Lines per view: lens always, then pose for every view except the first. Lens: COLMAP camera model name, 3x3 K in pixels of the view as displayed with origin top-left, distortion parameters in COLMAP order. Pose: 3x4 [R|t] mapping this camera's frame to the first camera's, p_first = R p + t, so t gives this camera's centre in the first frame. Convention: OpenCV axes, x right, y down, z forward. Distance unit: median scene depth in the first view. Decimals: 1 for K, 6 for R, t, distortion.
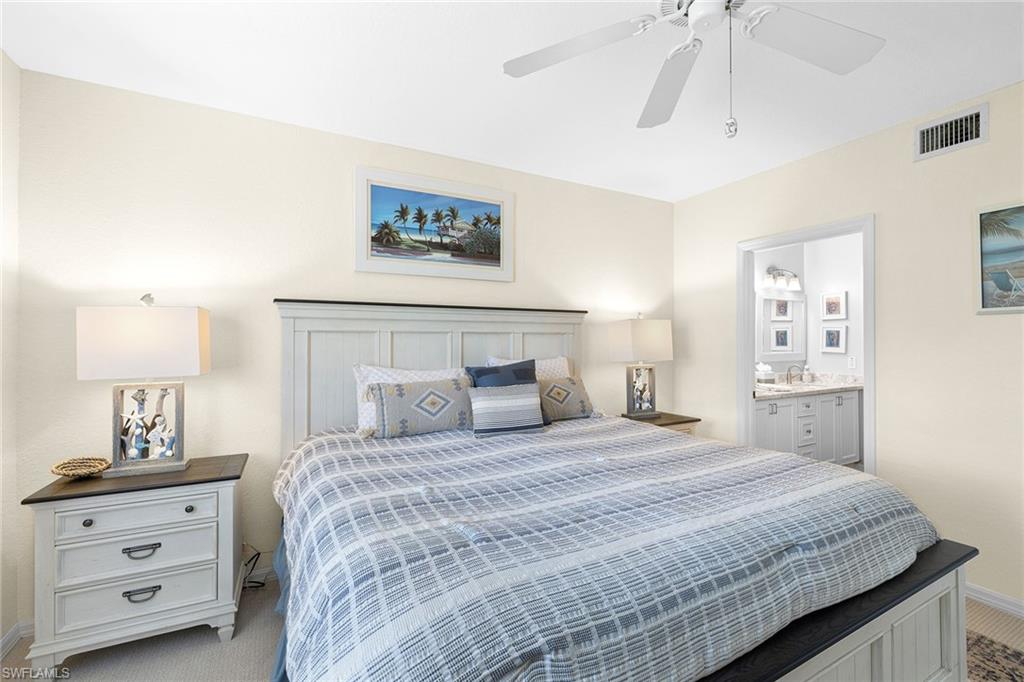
lens RADIAL K [[435.7, 0, 509.5], [0, 435.7, 333.2], [0, 0, 1]] dist [-0.001798, -0.000078]
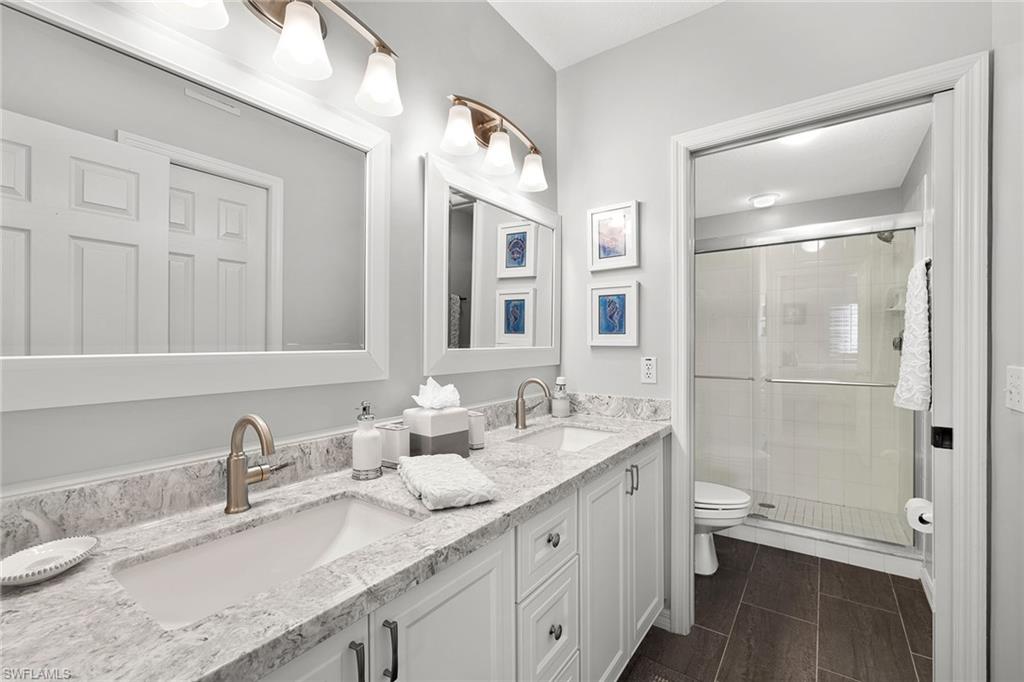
lens RADIAL K [[435.7, 0, 509.5], [0, 435.7, 333.2], [0, 0, 1]] dist [-0.001798, -0.000078]
pose [[0.898355, 0.007983, 0.439197, 0.462781], [-0.005957, 0.999964, -0.005991, 0.034683], [-0.439229, 0.002766, 0.898371, 0.656237]]
